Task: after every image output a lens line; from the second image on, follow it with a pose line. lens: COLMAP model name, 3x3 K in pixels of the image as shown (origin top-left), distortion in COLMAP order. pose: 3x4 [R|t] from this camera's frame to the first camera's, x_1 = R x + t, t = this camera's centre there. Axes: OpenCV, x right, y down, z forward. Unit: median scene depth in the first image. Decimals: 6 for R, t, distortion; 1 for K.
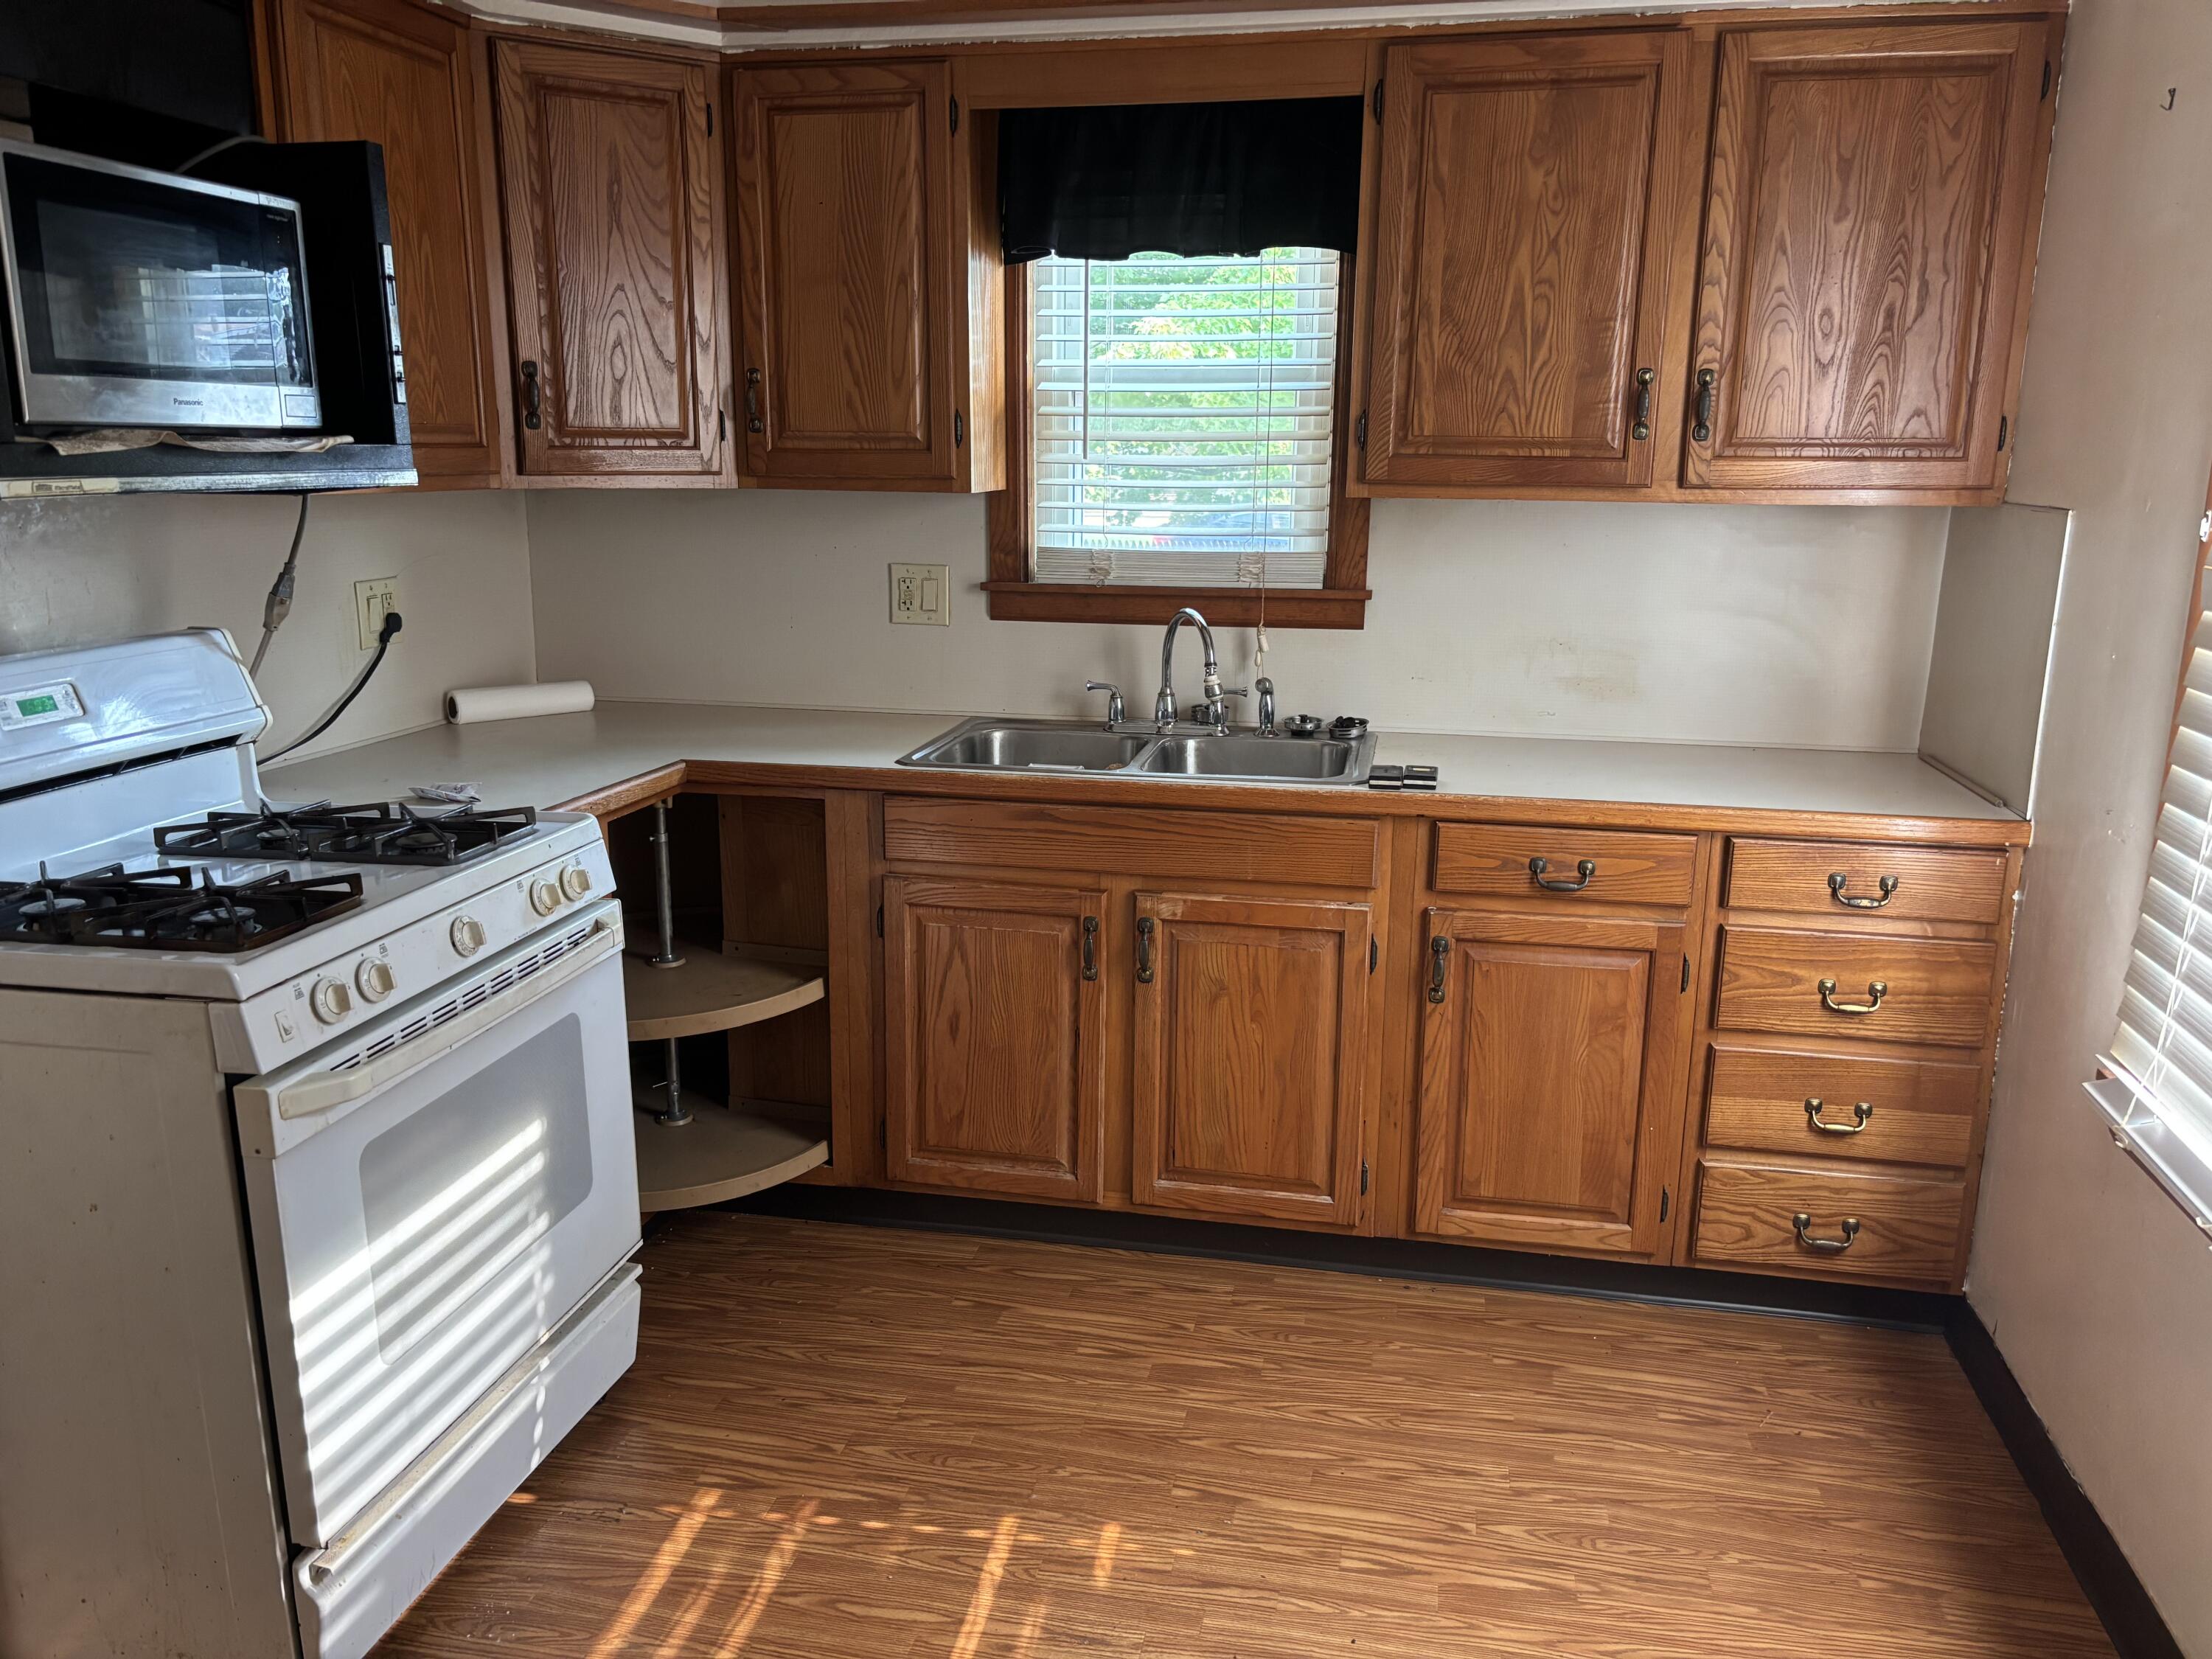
lens RADIAL K [[1670.8, 0, 1102.9], [0, 1670.8, 840.5], [0, 0, 1]] dist [0.026208, -0.036443]
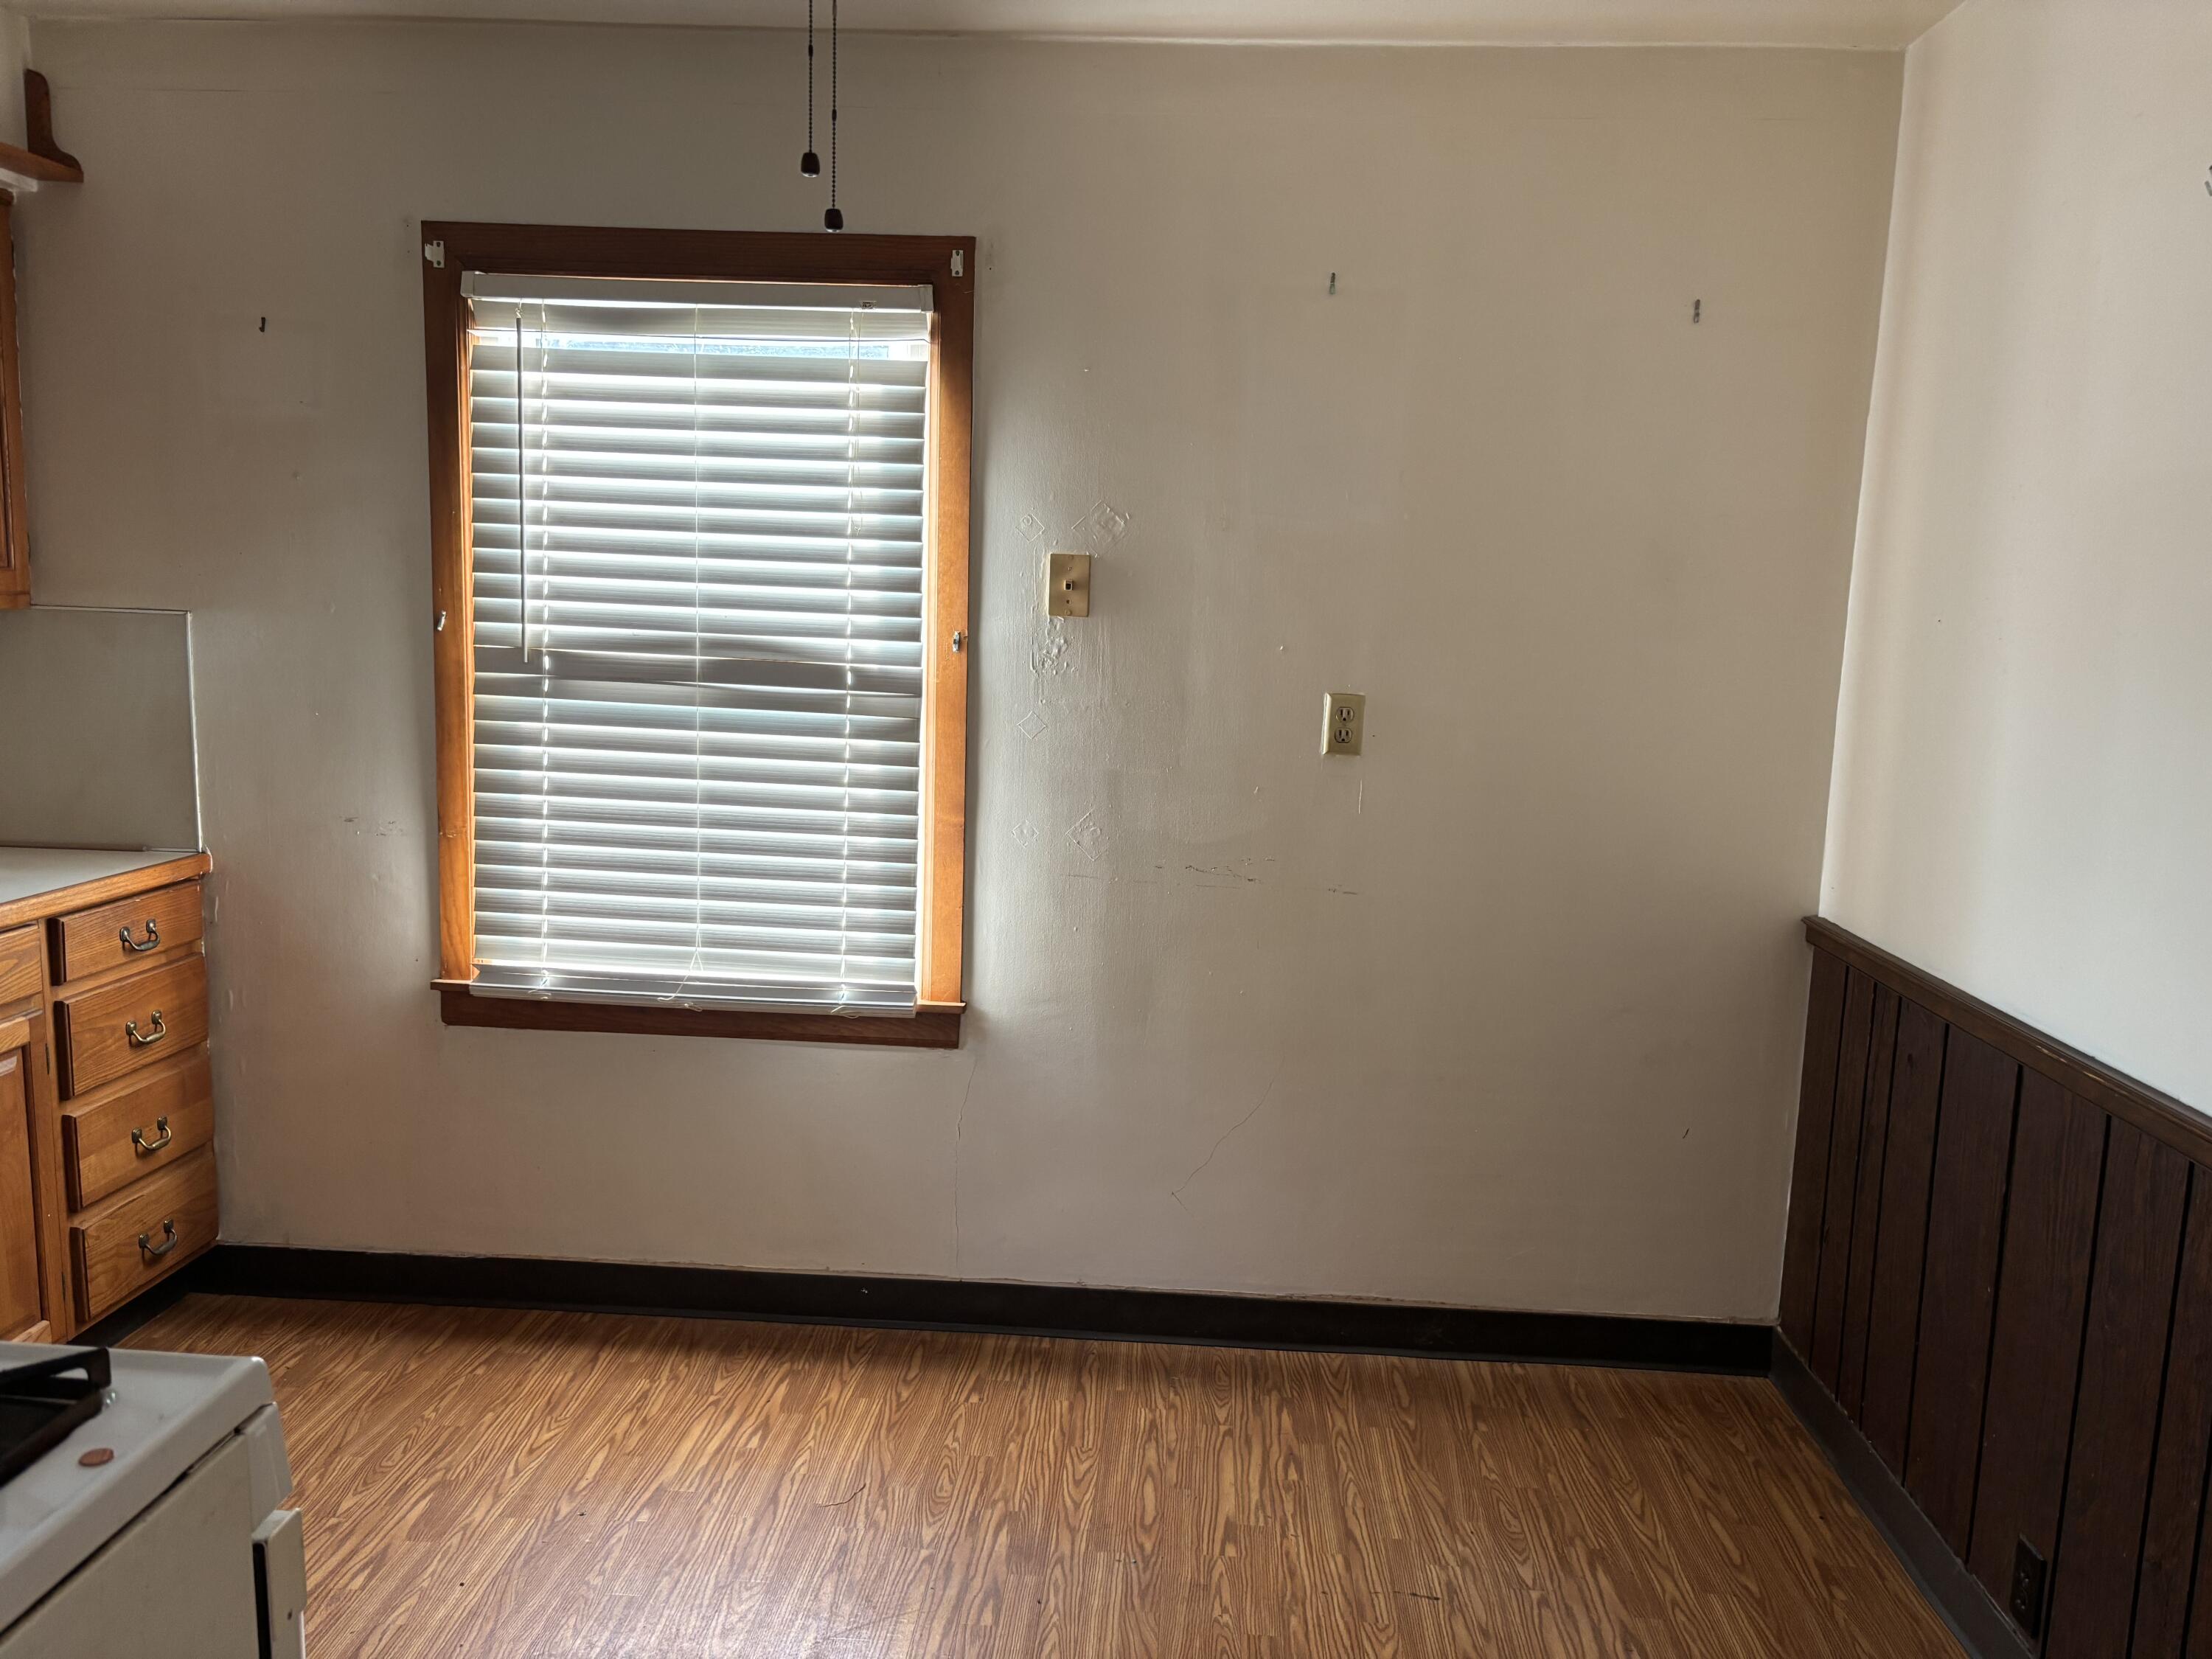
lens RADIAL K [[1670.8, 0, 1104.1], [0, 1670.8, 830.5], [0, 0, 1]] dist [0.026208, -0.036443]
pose [[-0.138383, -0.146859, 0.979430, -0.742684], [0.195564, 0.965420, 0.172390, -0.107350], [-0.970878, 0.215397, -0.104877, 0.437884]]
